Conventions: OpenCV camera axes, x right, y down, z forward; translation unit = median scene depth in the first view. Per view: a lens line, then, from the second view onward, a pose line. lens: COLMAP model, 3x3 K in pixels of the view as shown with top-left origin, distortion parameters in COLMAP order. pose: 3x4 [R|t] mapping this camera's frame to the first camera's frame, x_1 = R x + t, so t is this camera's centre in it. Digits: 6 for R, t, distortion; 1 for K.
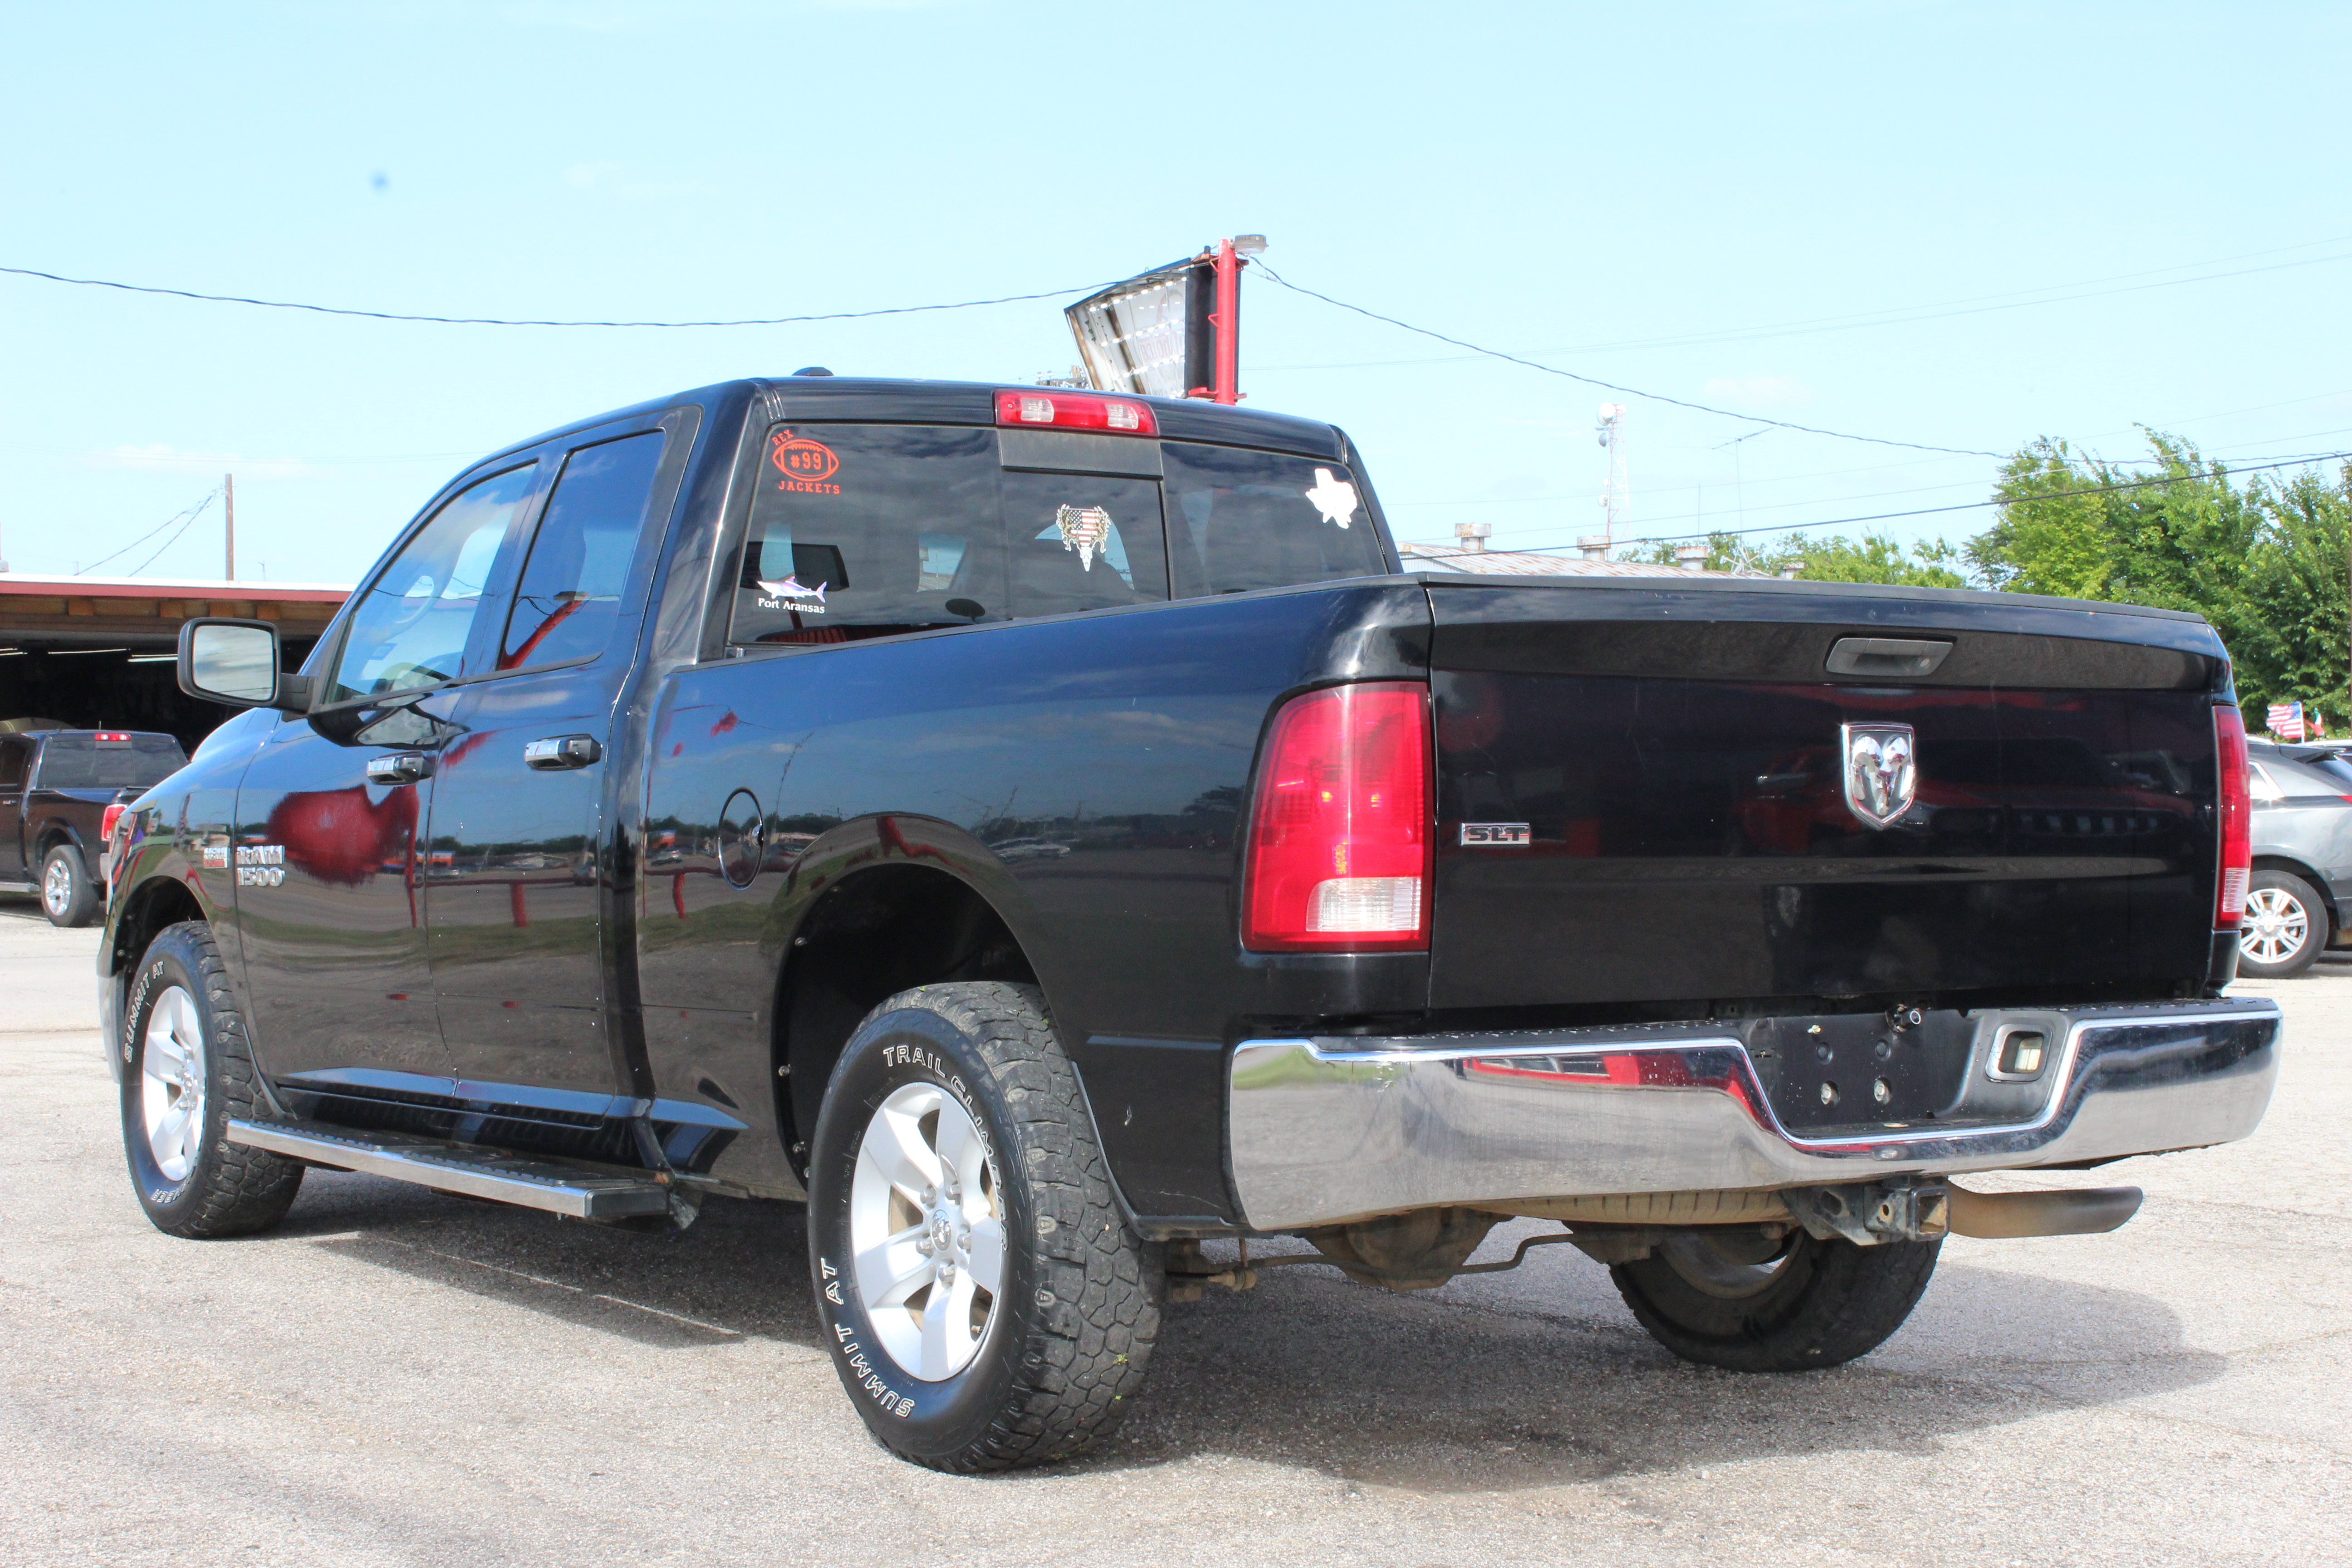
lens RADIAL K [[3455.3, 0, 1176.0], [0, 3455.3, 784.0], [0, 0, 1]] dist [-0.014394, -0.004200]
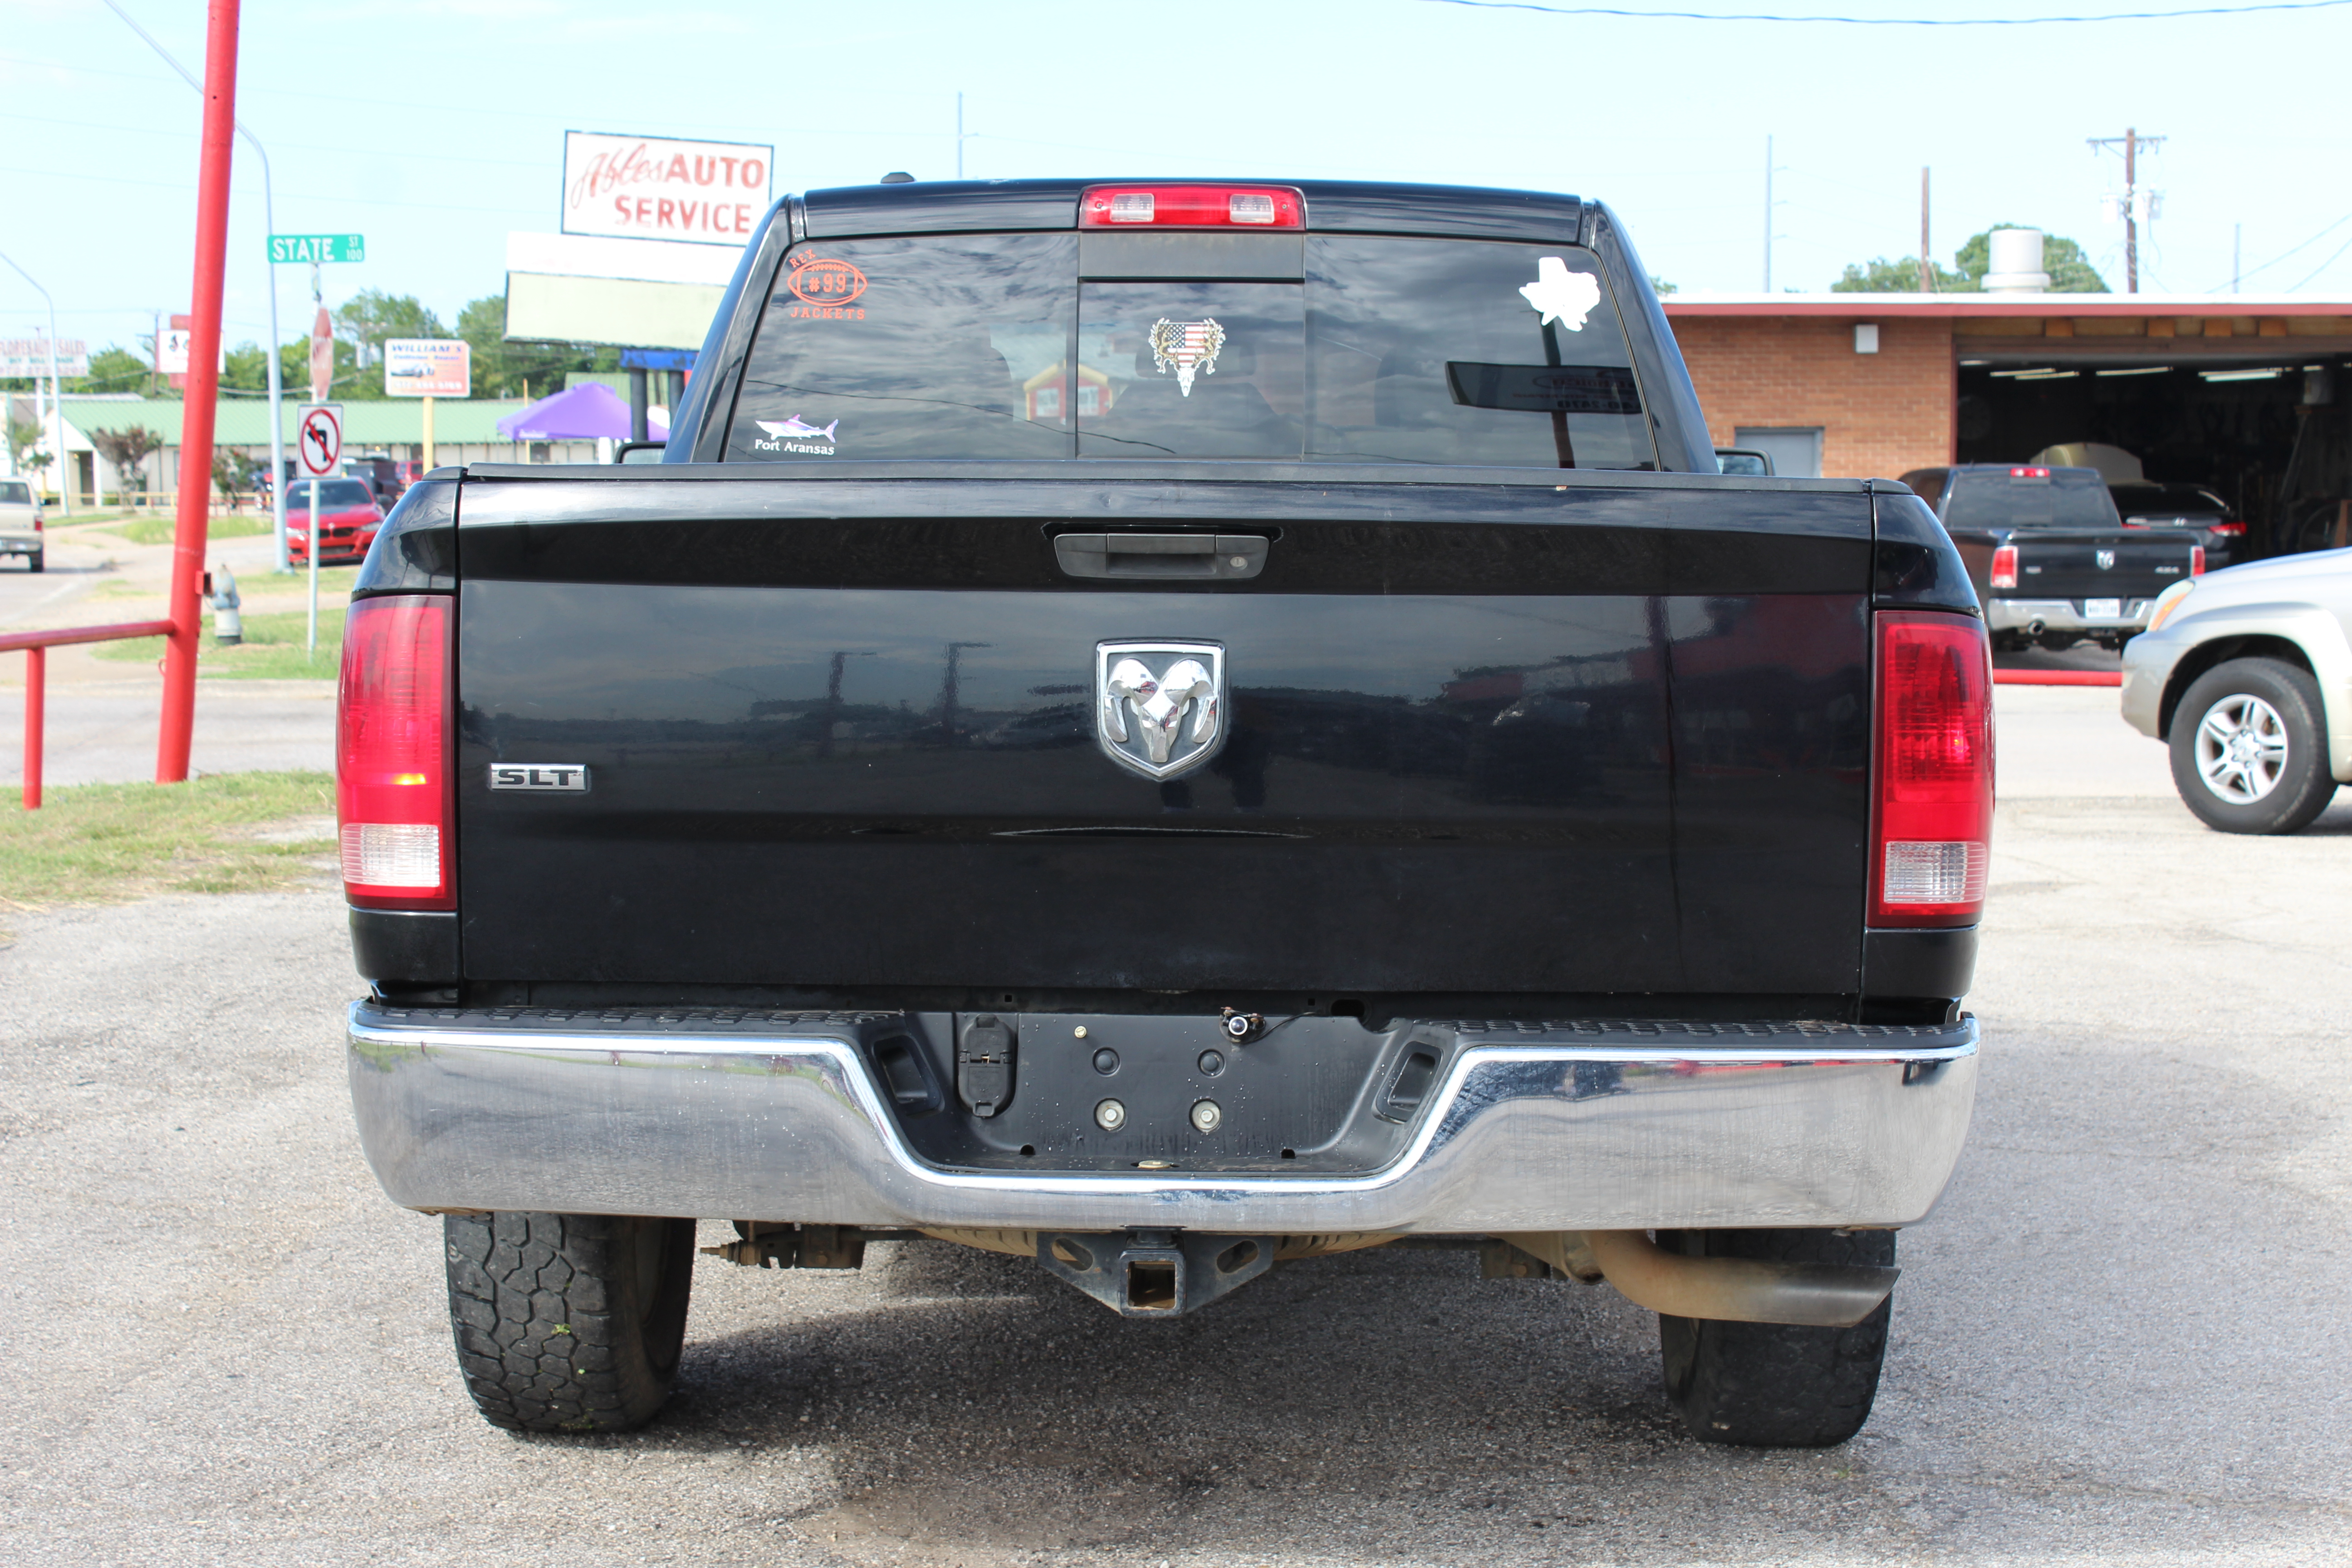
lens RADIAL K [[3763.9, 0, 1176.0], [0, 3763.9, 784.0], [0, 0, 1]] dist [-0.003024, 0.108621]
pose [[0.818642, 0.047713, -0.572318, 0.591706], [-0.004799, 0.997076, 0.076259, -0.043264], [0.574284, -0.059683, 0.816478, 0.274653]]
